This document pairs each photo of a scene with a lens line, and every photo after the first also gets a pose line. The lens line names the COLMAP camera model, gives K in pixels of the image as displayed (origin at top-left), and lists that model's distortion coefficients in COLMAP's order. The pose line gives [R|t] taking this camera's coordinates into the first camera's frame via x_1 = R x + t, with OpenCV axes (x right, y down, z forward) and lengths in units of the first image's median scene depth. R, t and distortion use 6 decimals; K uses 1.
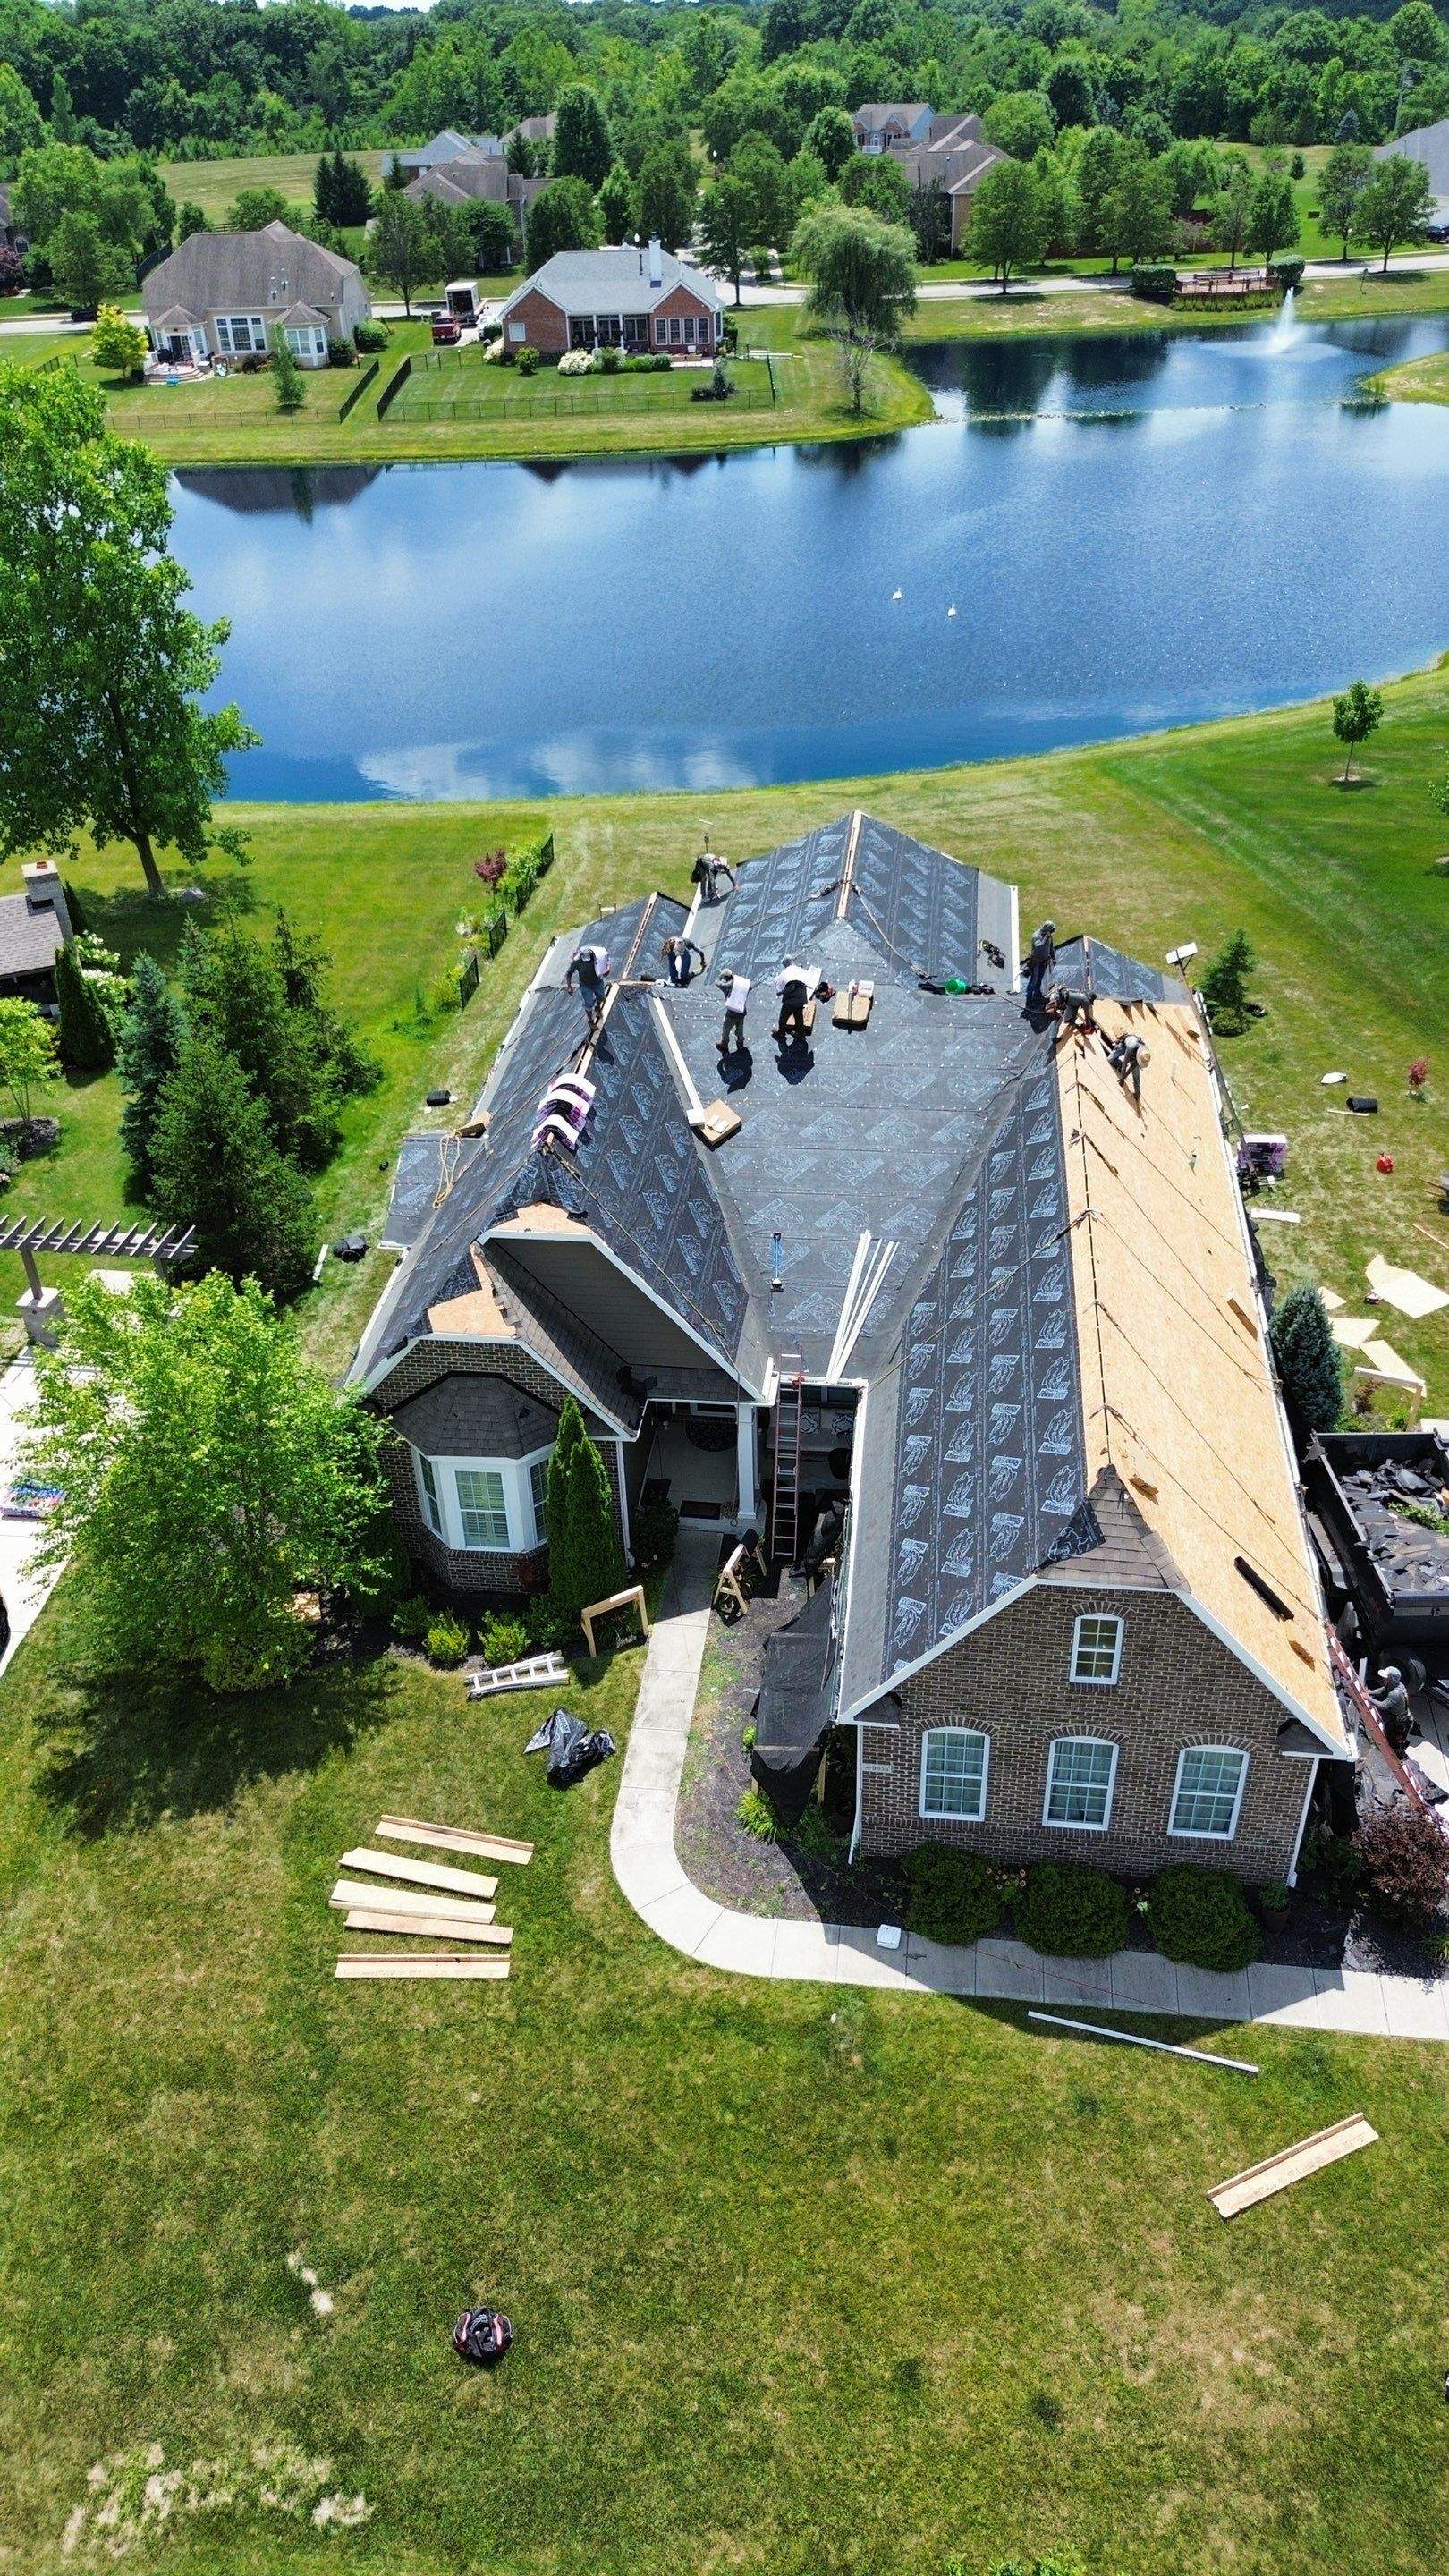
lens RADIAL K [[1819.1, 0, 724.5], [0, 1819.1, 1288.0], [0, 0, 1]] dist [0.060044, -0.054959]
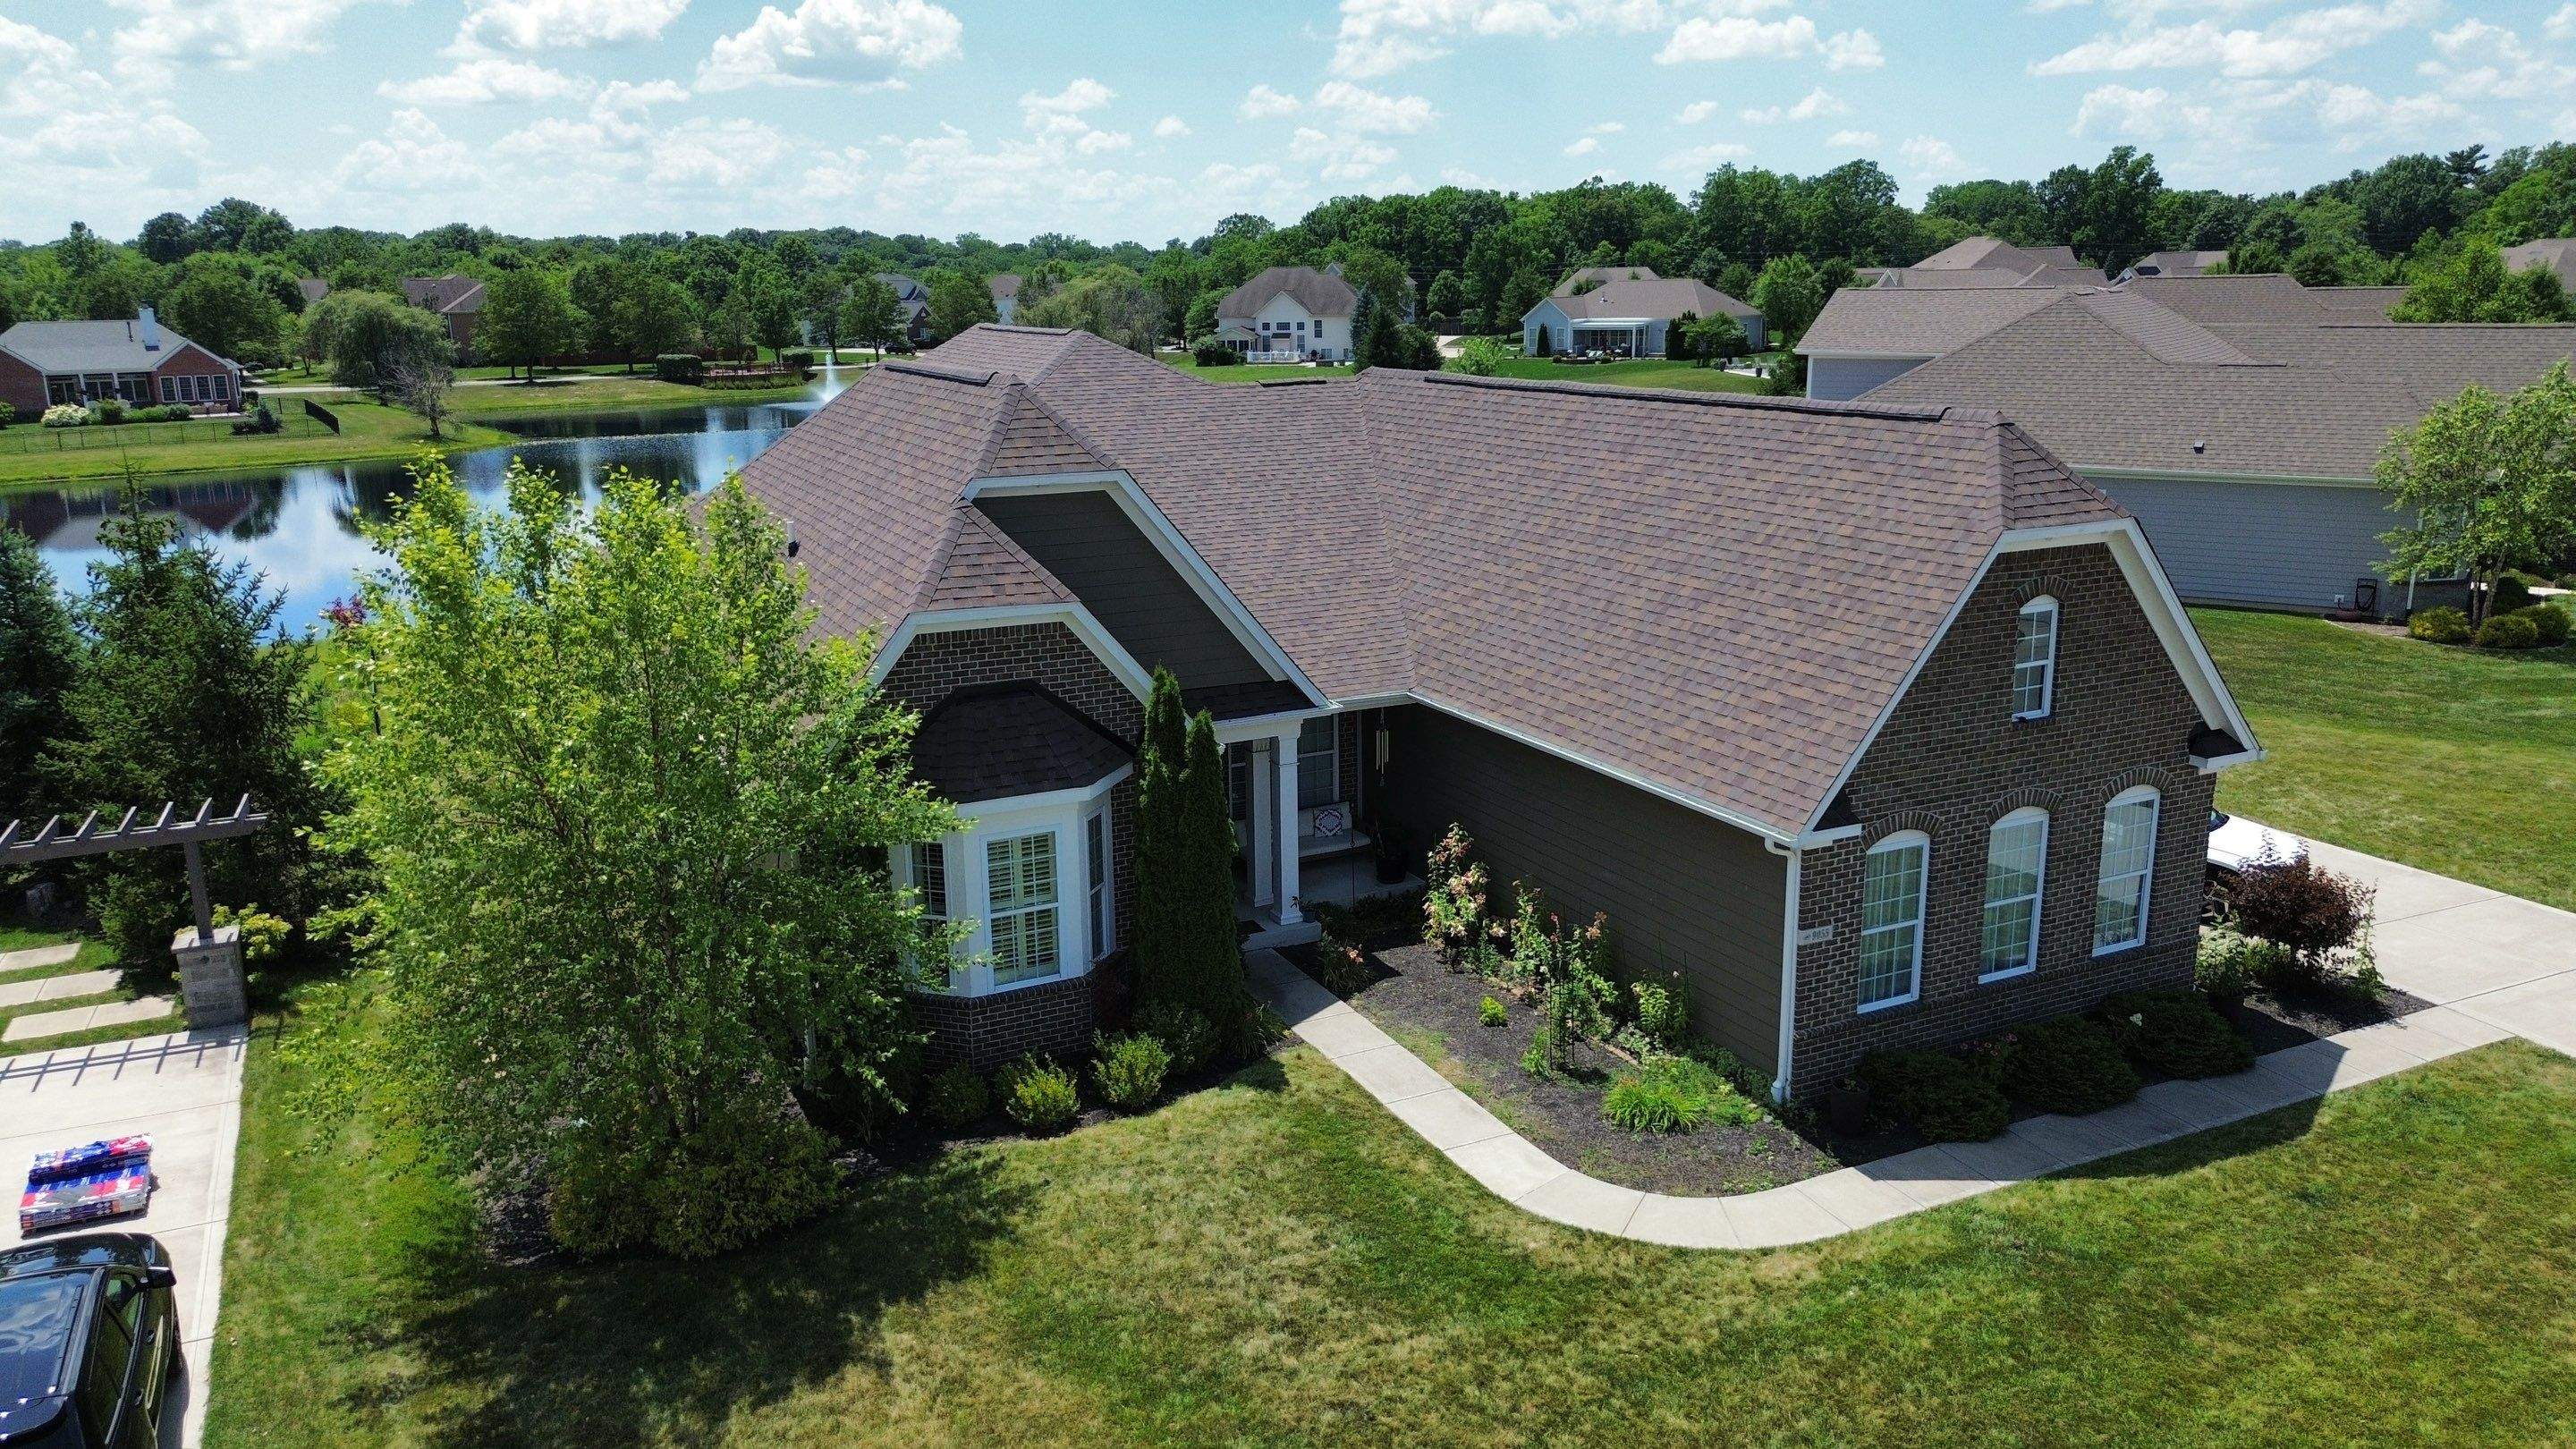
lens RADIAL K [[1819.1, 0, 1281.7], [0, 1819.1, 723.4], [0, 0, 1]] dist [0.060044, -0.054959]
pose [[0.838065, -0.115066, 0.533297, -0.399255], [0.301826, 0.912076, -0.277521, 0.272562], [-0.454475, 0.393544, 0.799110, 0.405190]]
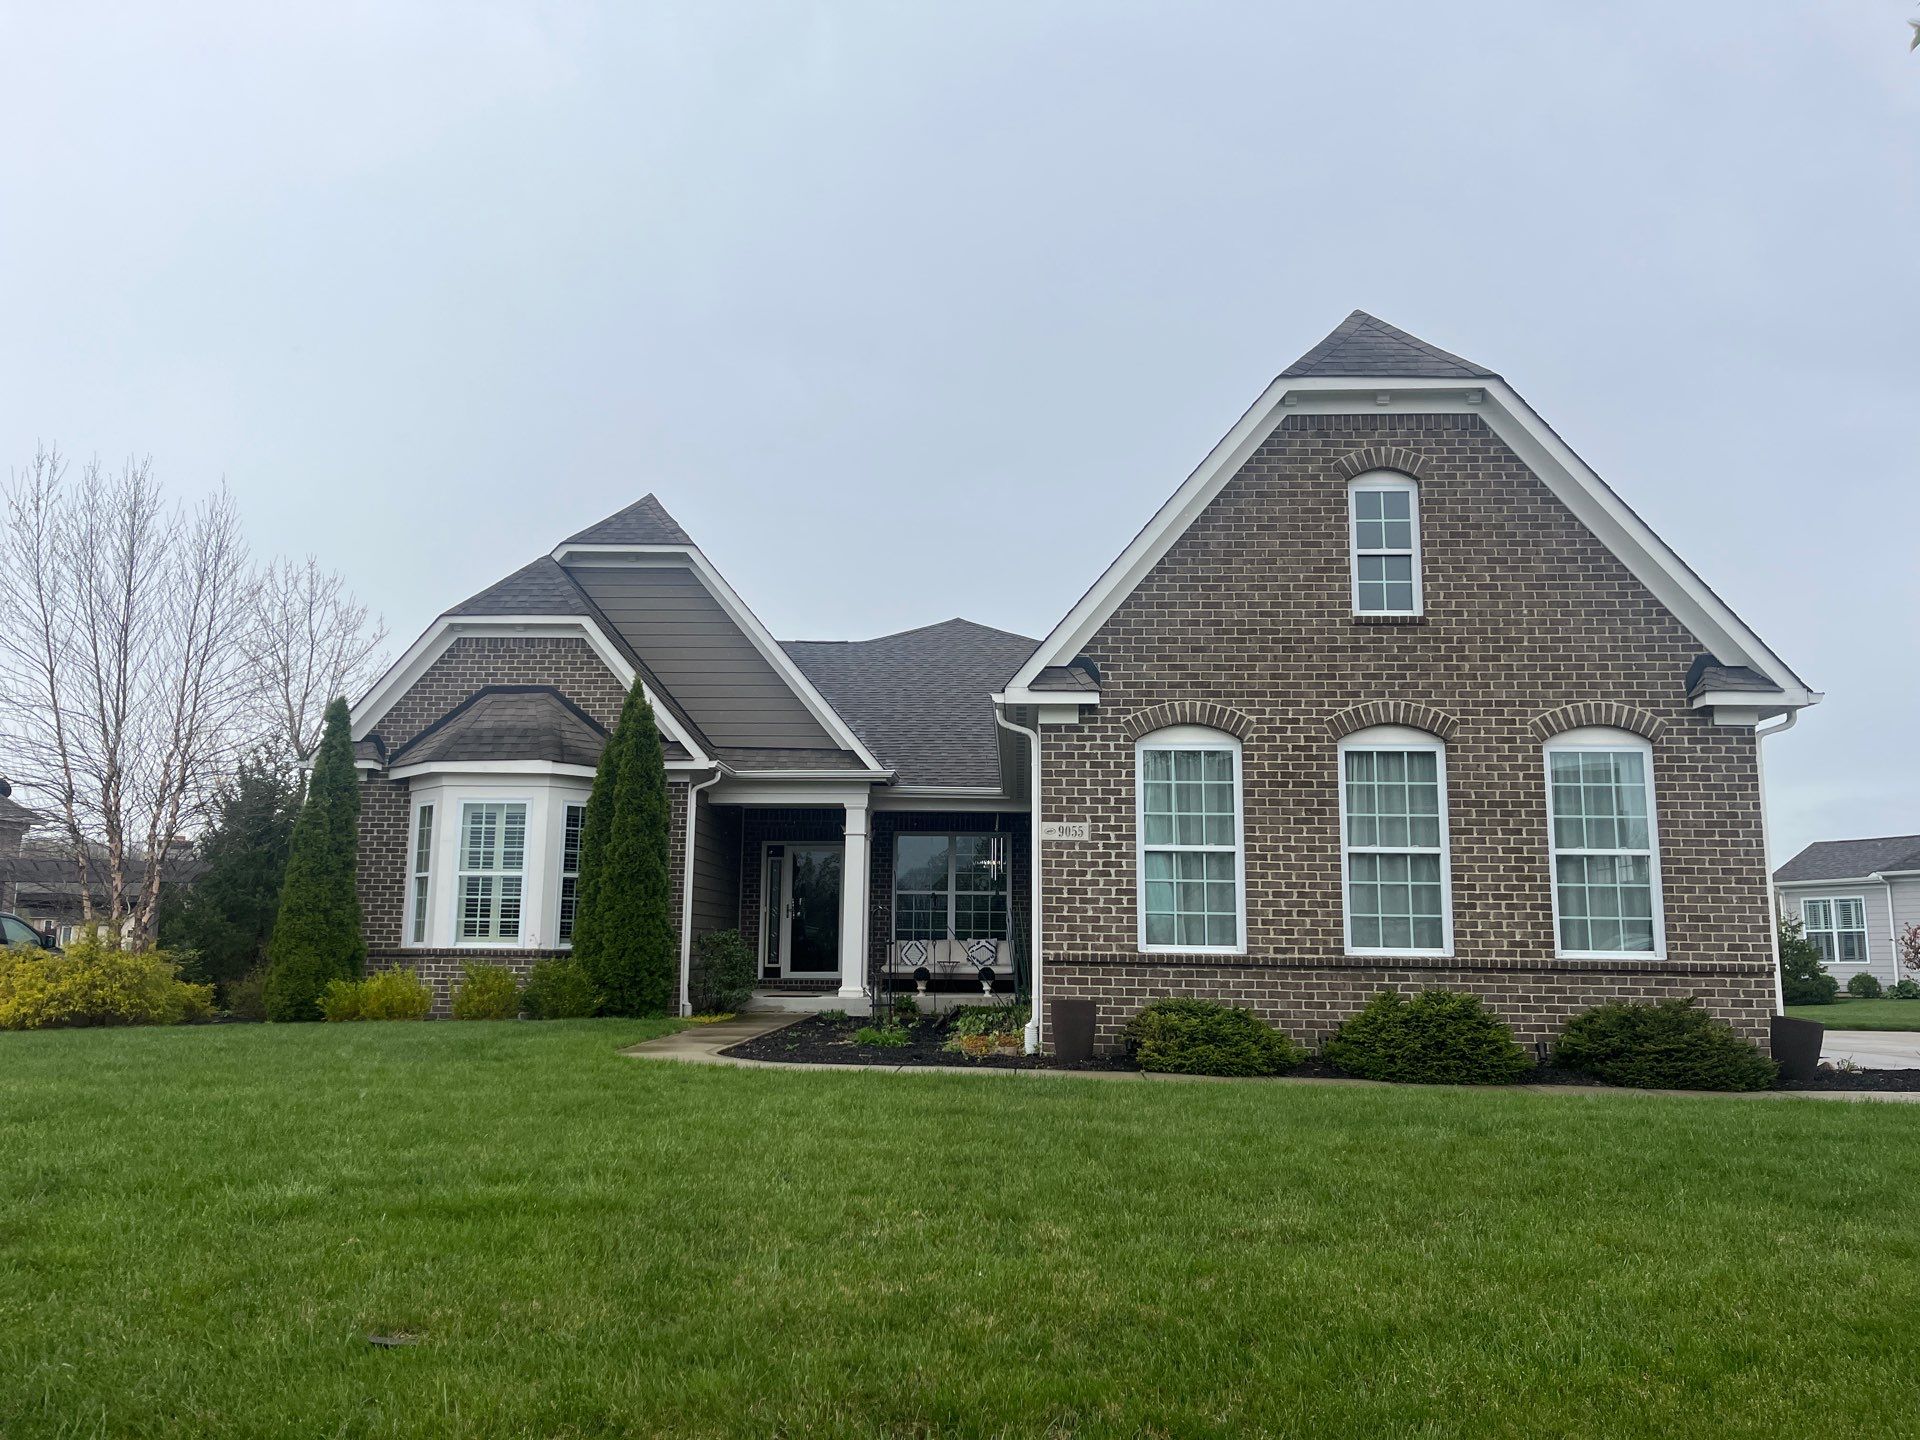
lens RADIAL K [[1451.8, 0, 956.2], [0, 1451.8, 719.2], [0, 0, 1]] dist [0.006951, 0.003065]
pose [[0.996546, 0.051203, 0.065374, 0.011212], [0.008502, 0.720215, -0.693699, 0.482505], [-0.082603, 0.691859, 0.717292, 0.528562]]
